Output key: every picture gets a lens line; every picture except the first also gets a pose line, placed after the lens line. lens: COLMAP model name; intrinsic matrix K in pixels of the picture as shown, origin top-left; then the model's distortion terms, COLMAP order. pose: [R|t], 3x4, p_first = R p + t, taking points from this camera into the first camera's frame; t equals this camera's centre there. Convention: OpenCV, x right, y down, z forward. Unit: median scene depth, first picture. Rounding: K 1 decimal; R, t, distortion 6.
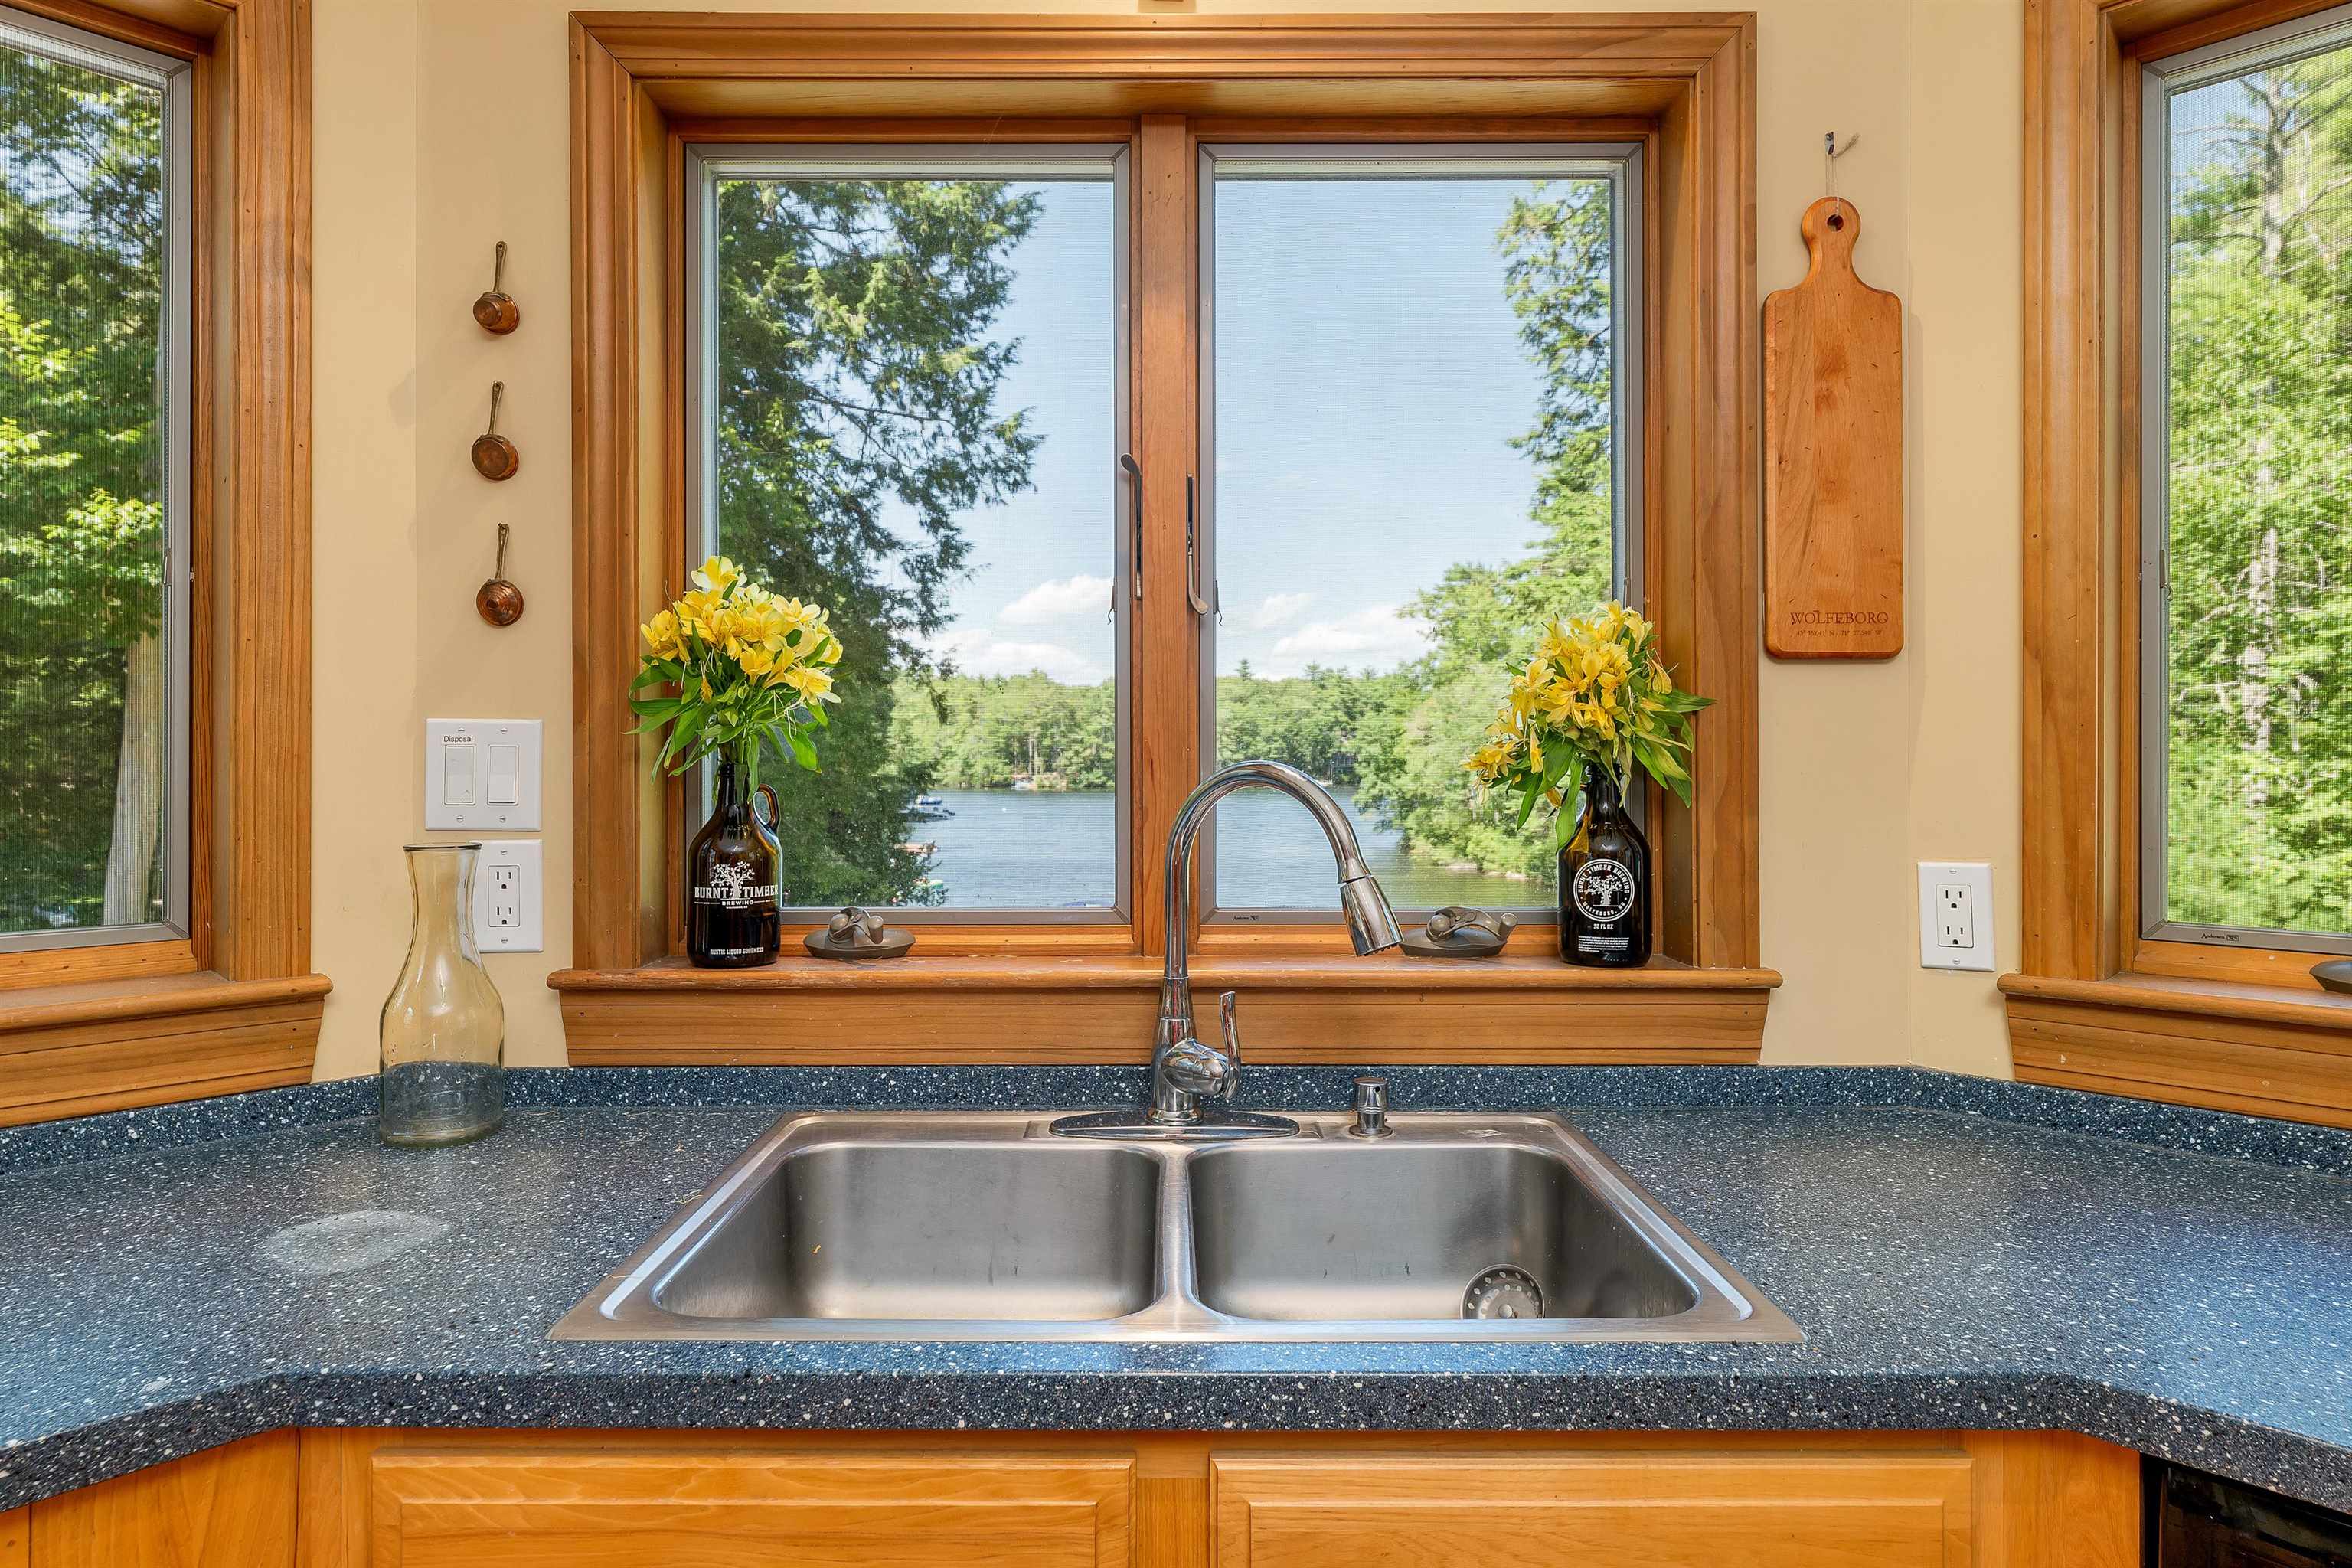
lens RADIAL K [[1323.7, 0, 1173.0], [0, 1323.7, 758.2], [0, 0, 1]] dist [0.000731, -0.000260]
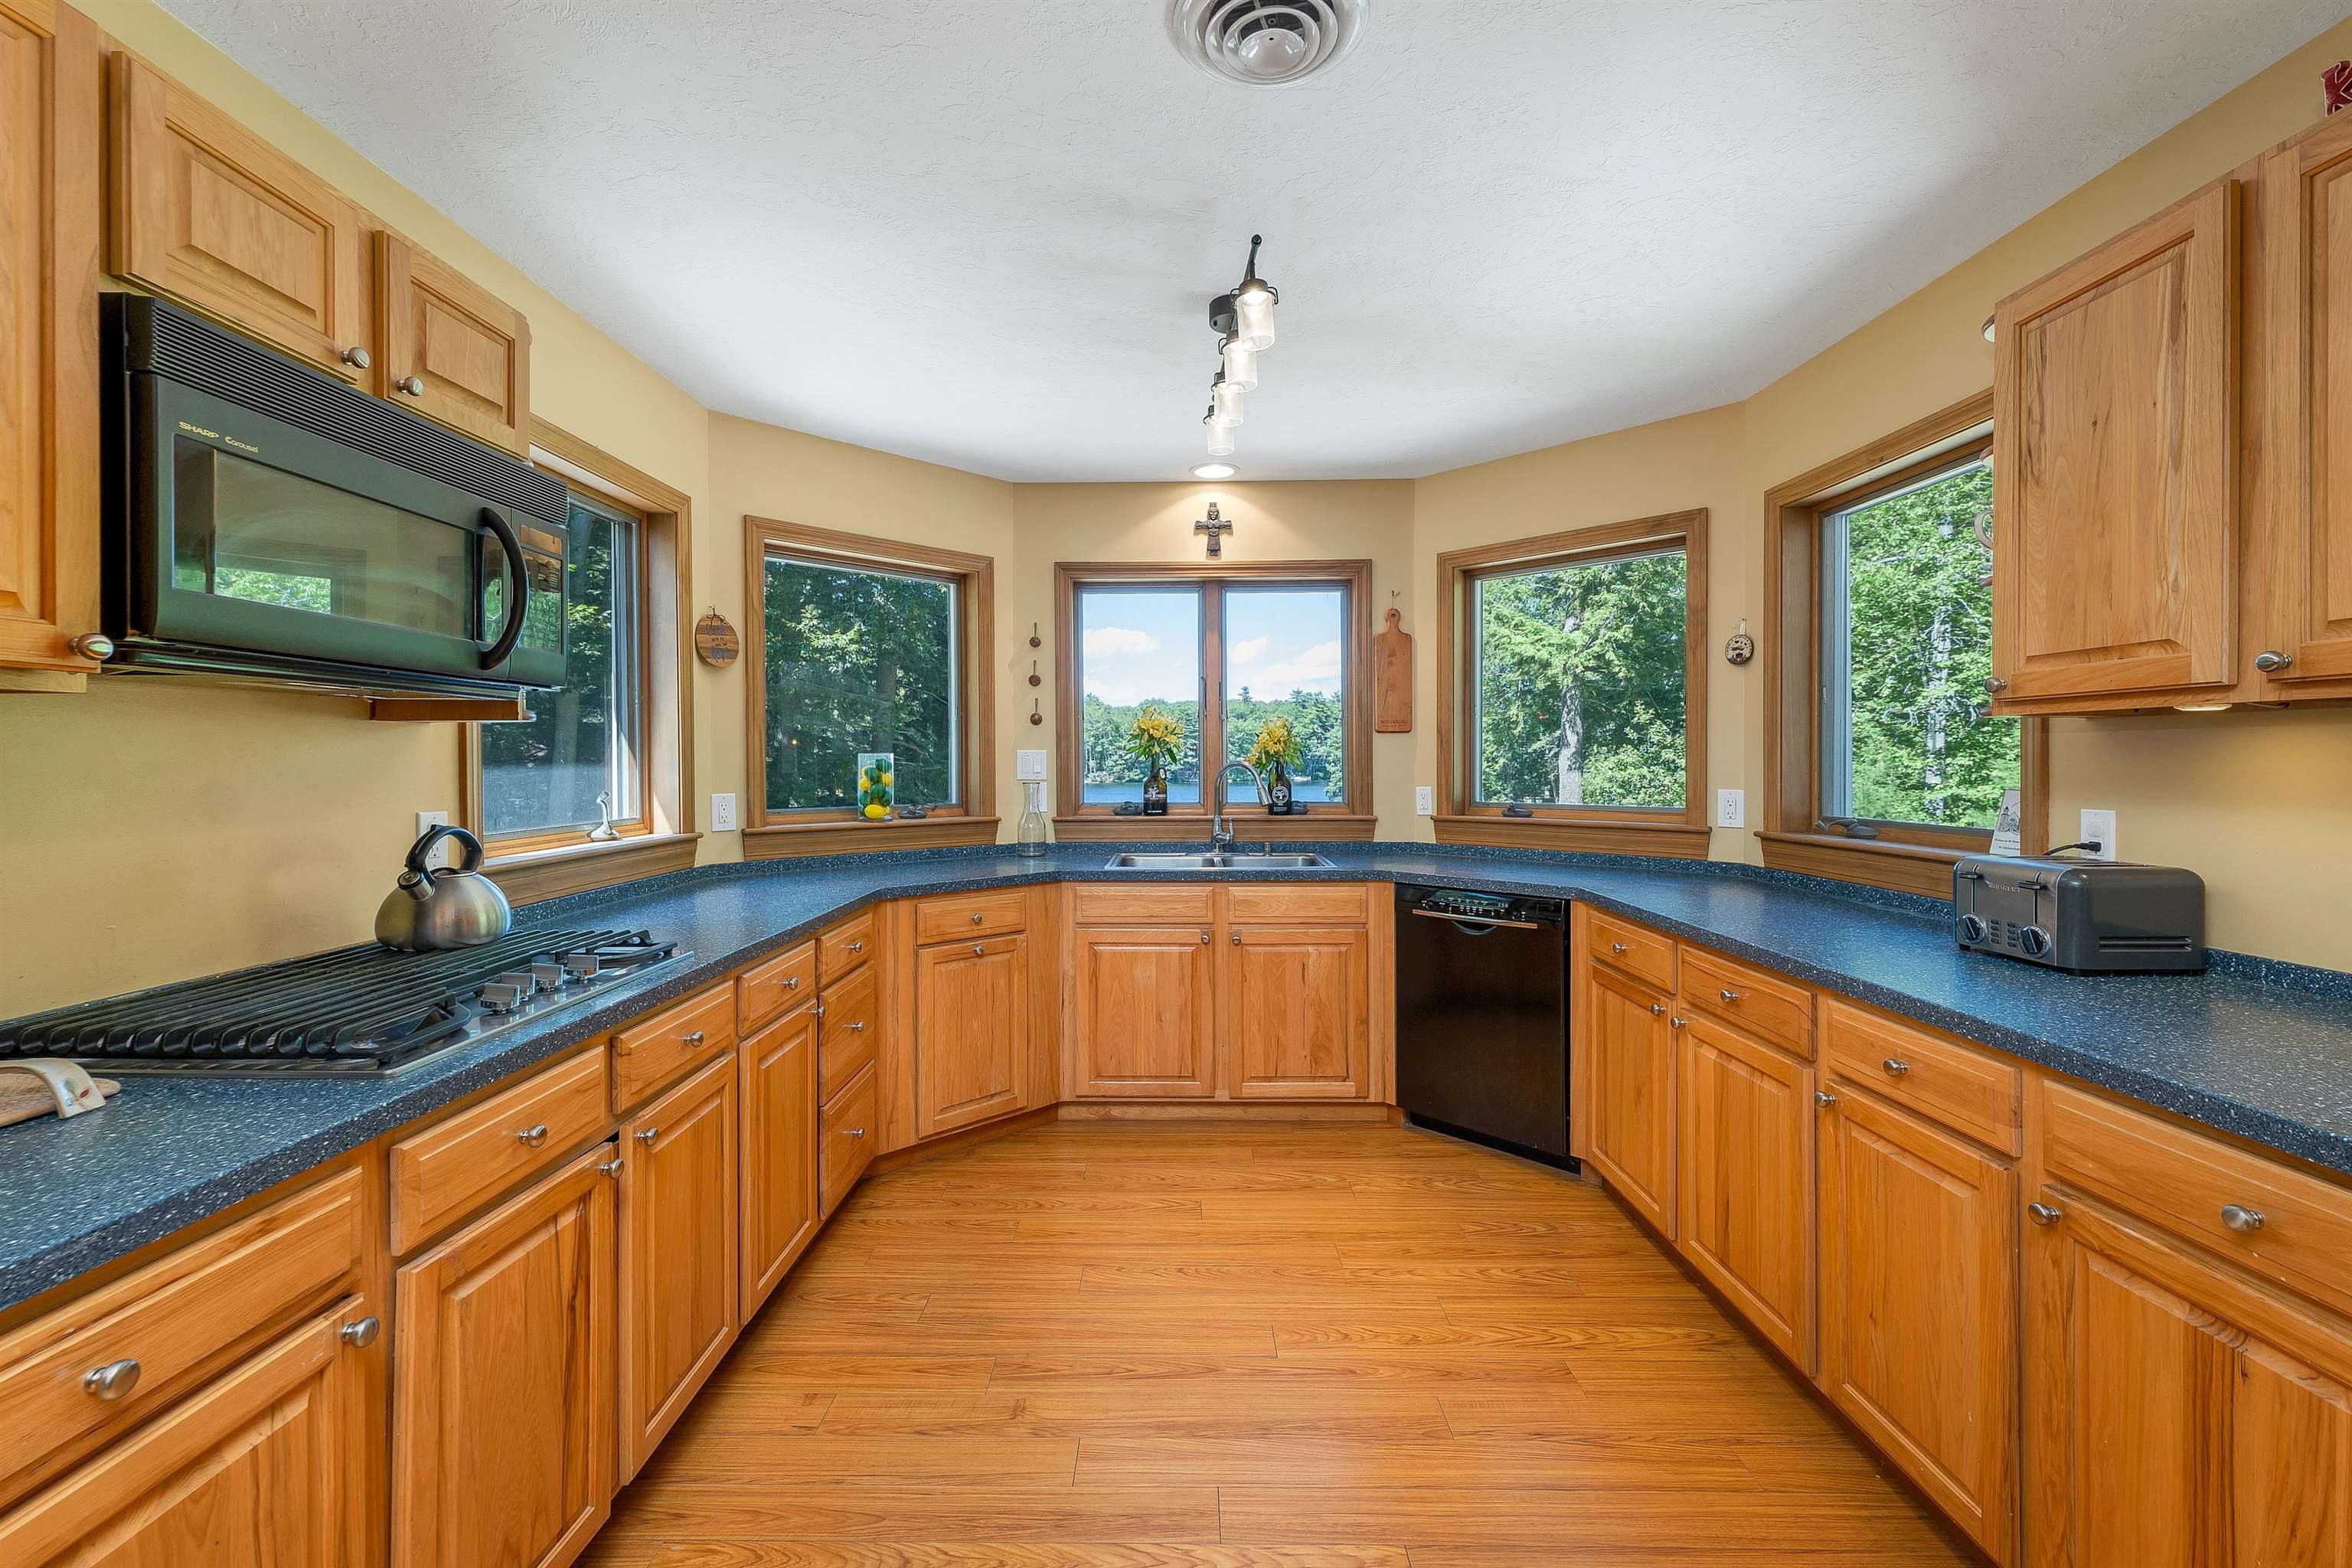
lens RADIAL K [[989.3, 0, 1165.3], [0, 989.3, 769.9], [0, 0, 1]] dist [0.017981, -0.000153]
pose [[0.999637, -0.002616, -0.026801, -0.004703], [0.002876, 0.999949, 0.009696, 0.000032], [0.026774, -0.009770, 0.999594, -0.125818]]
